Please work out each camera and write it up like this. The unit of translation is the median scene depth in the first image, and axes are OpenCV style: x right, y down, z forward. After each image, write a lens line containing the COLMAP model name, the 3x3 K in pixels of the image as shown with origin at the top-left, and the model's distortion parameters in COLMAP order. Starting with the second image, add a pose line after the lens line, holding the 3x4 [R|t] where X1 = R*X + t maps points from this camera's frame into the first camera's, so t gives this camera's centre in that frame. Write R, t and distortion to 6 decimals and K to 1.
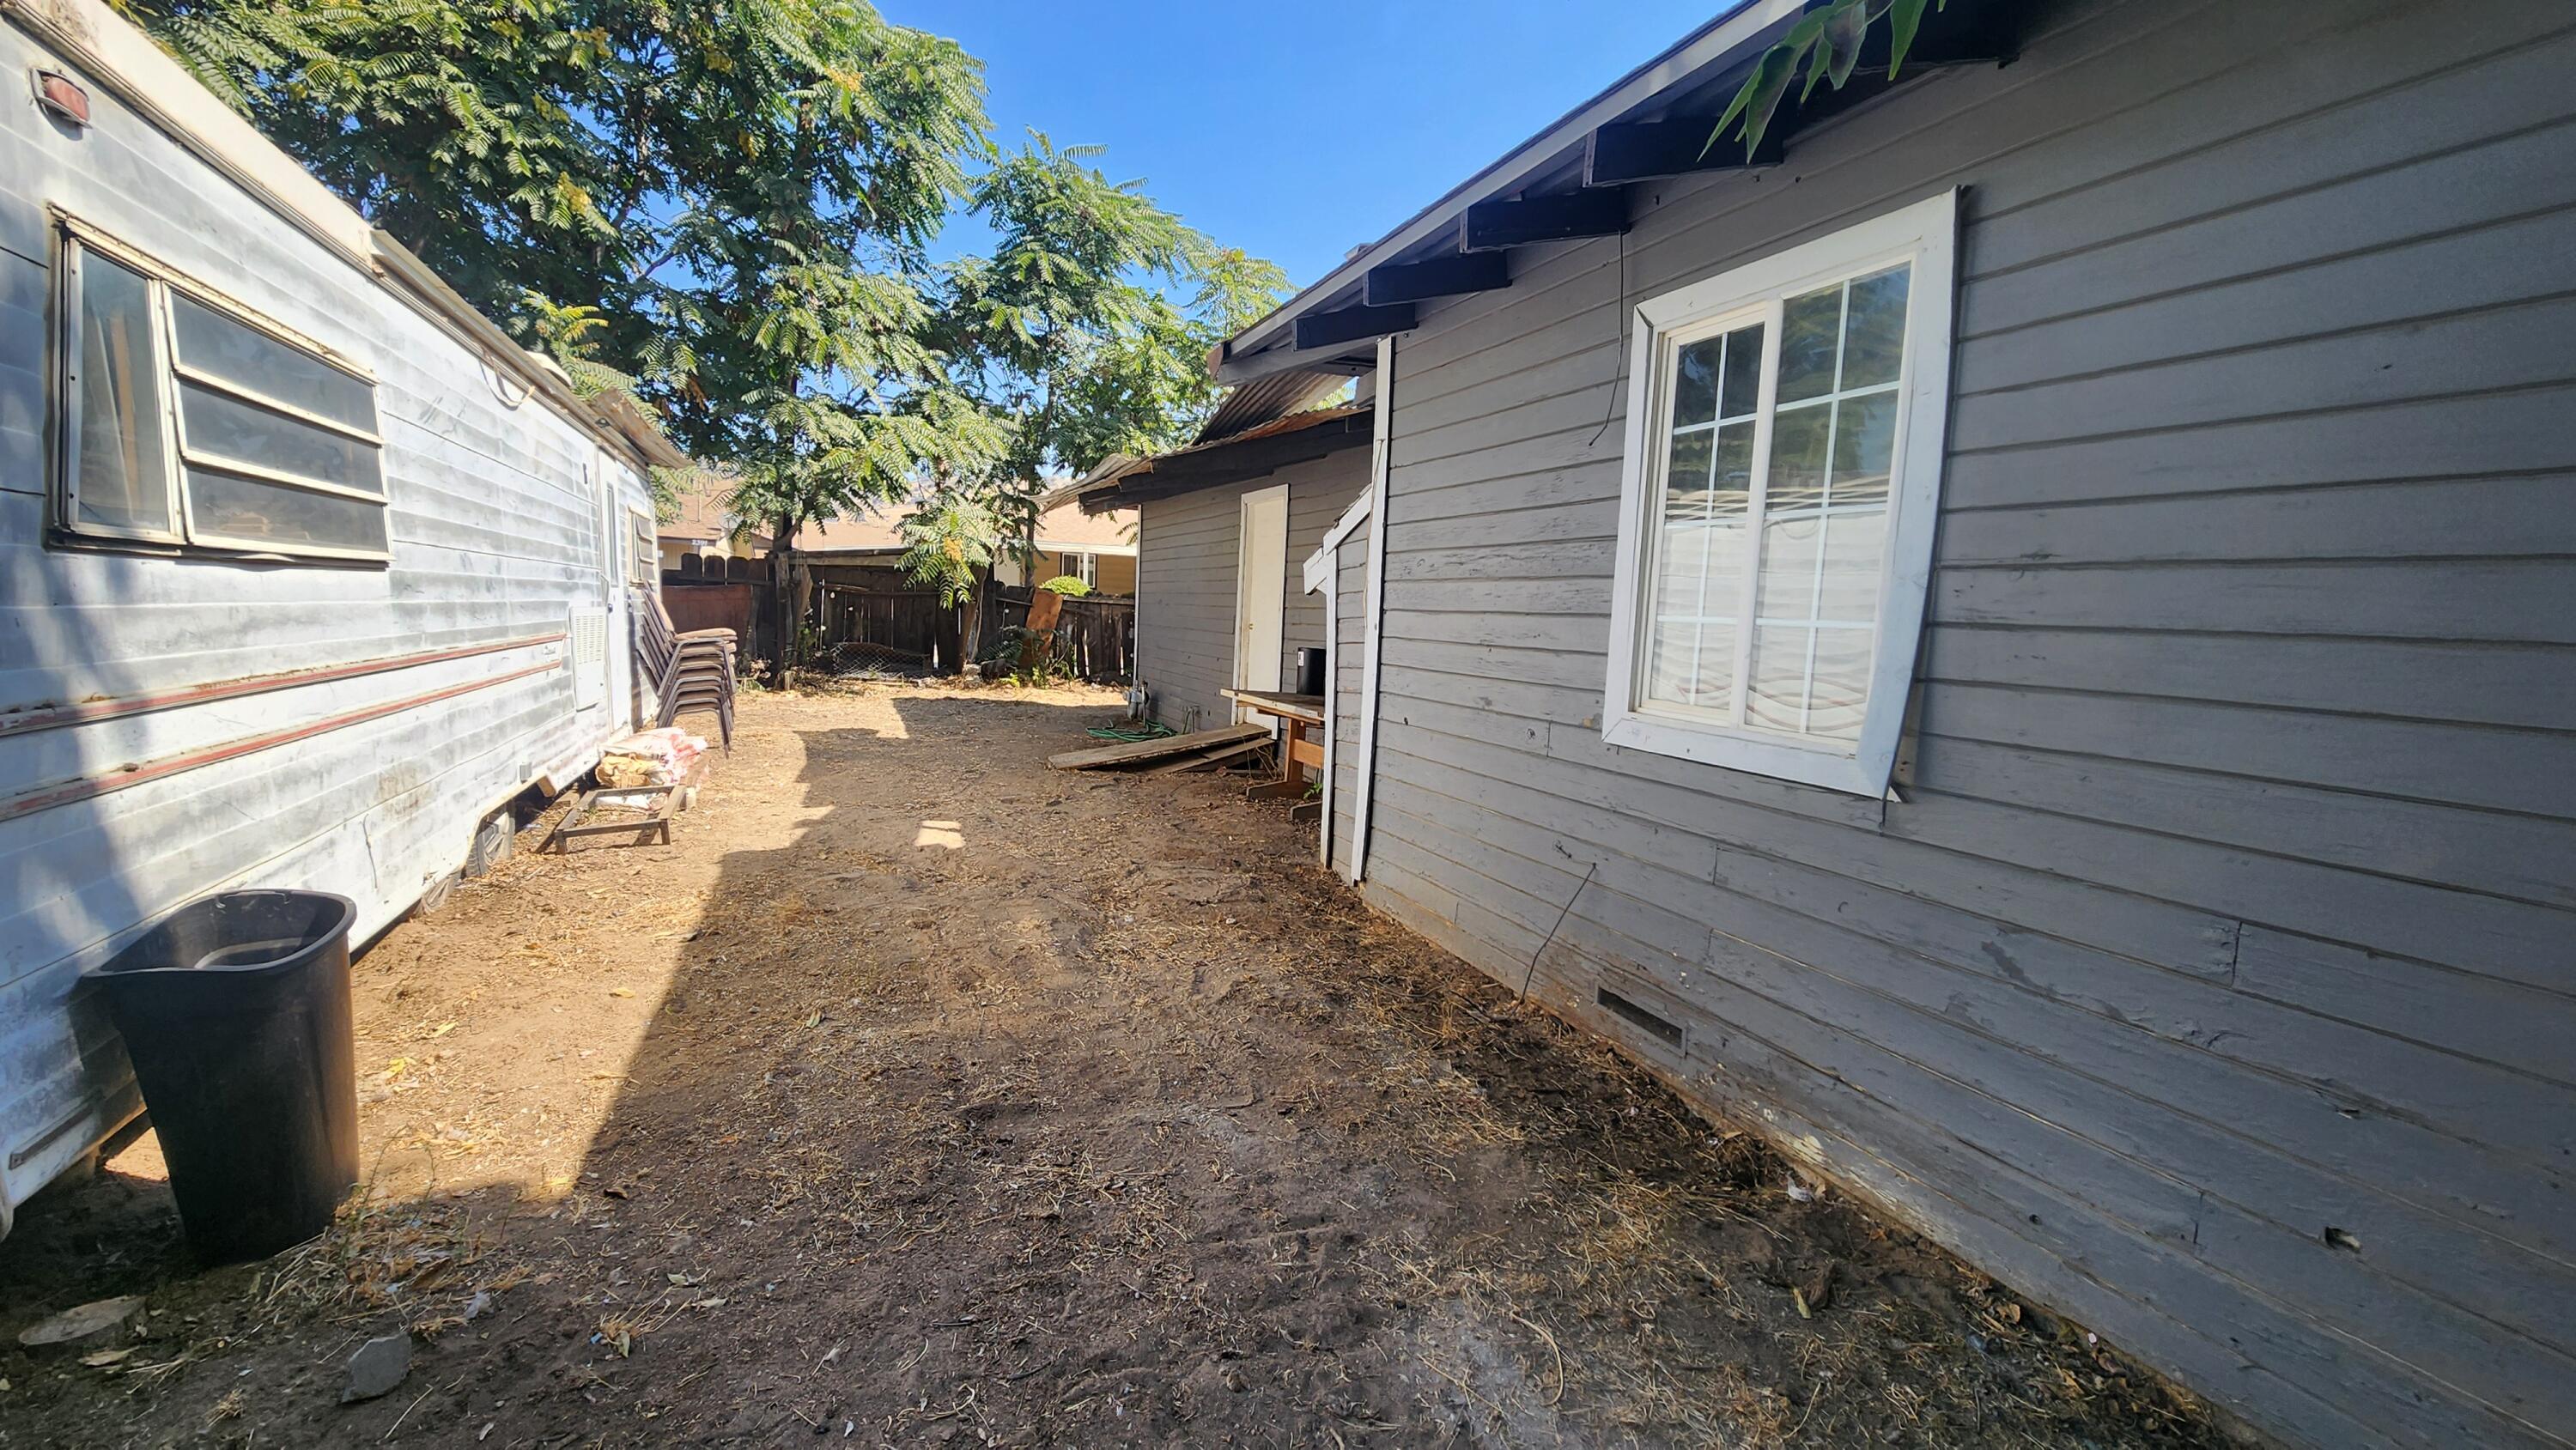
lens RADIAL K [[1076.2, 0, 1286.6], [0, 1076.2, 720.9], [0, 0, 1]] dist [0.004645, 0.000170]
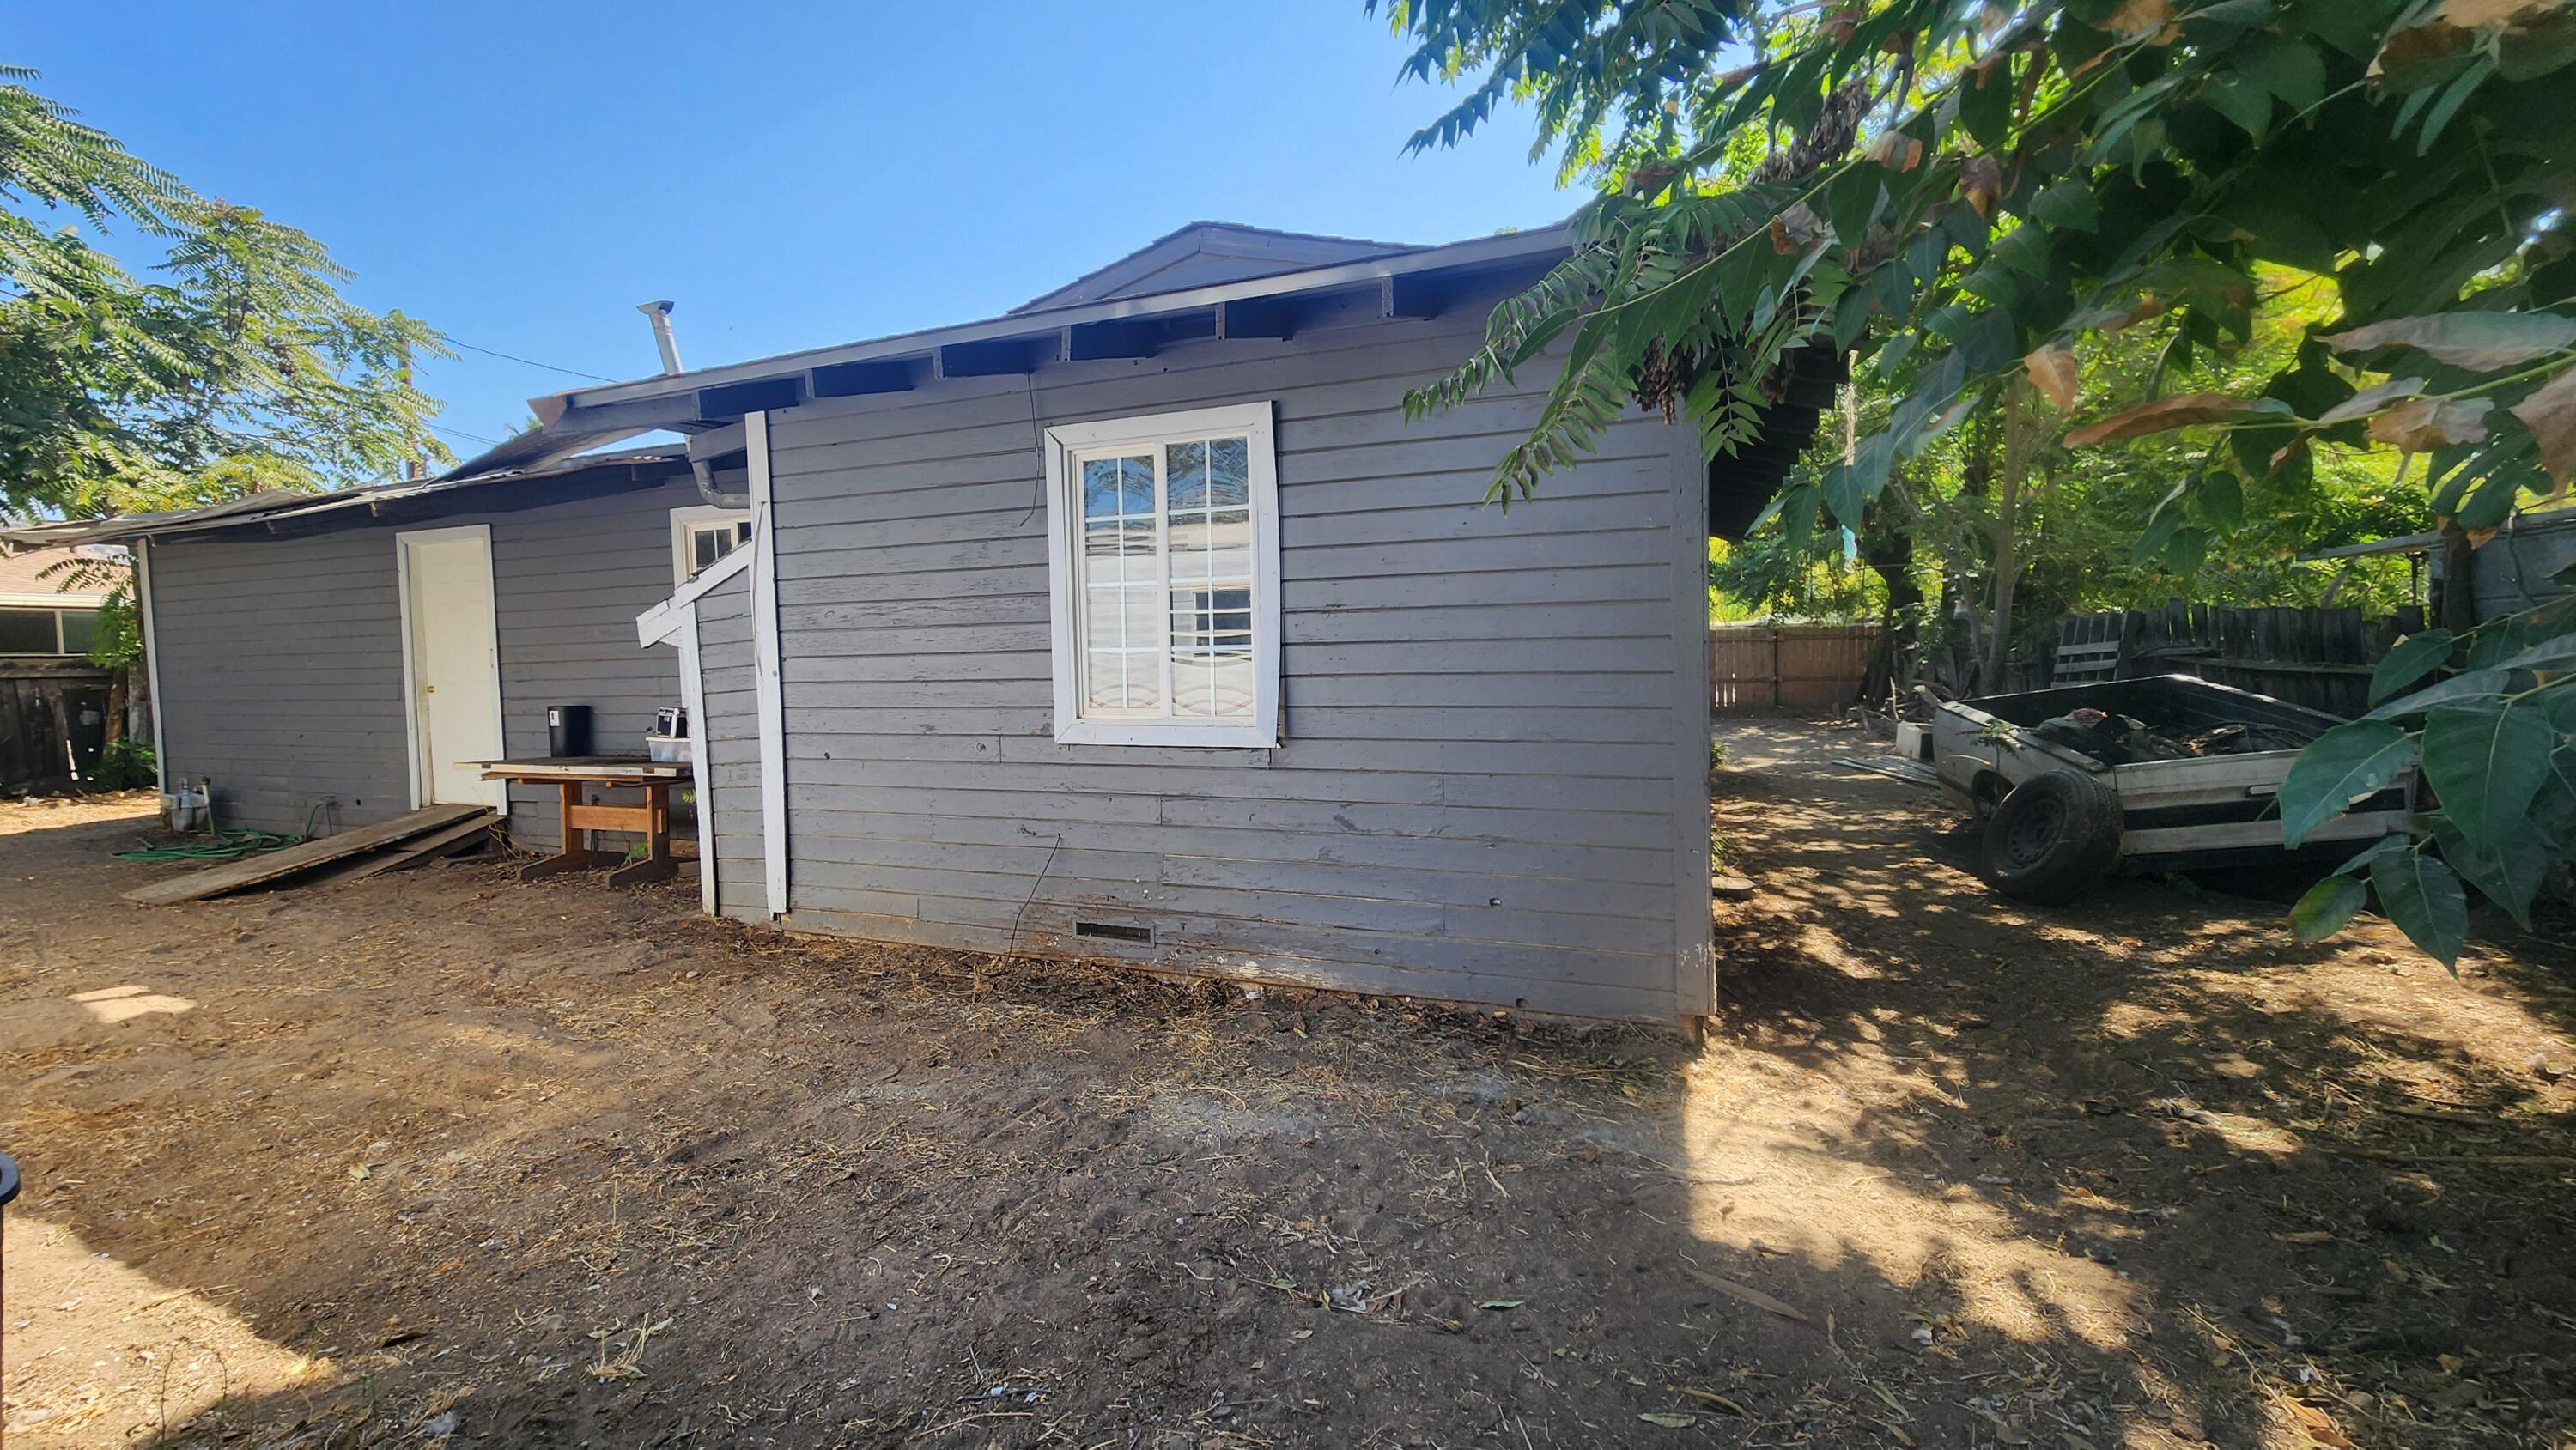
lens RADIAL K [[1076.2, 0, 1281.8], [0, 1076.2, 724.7], [0, 0, 1]] dist [0.004645, 0.000170]
pose [[0.690737, -0.113749, 0.714103, -0.510445], [0.127069, 0.991277, 0.034989, -0.016329], [-0.711854, 0.066572, 0.699165, -0.164285]]
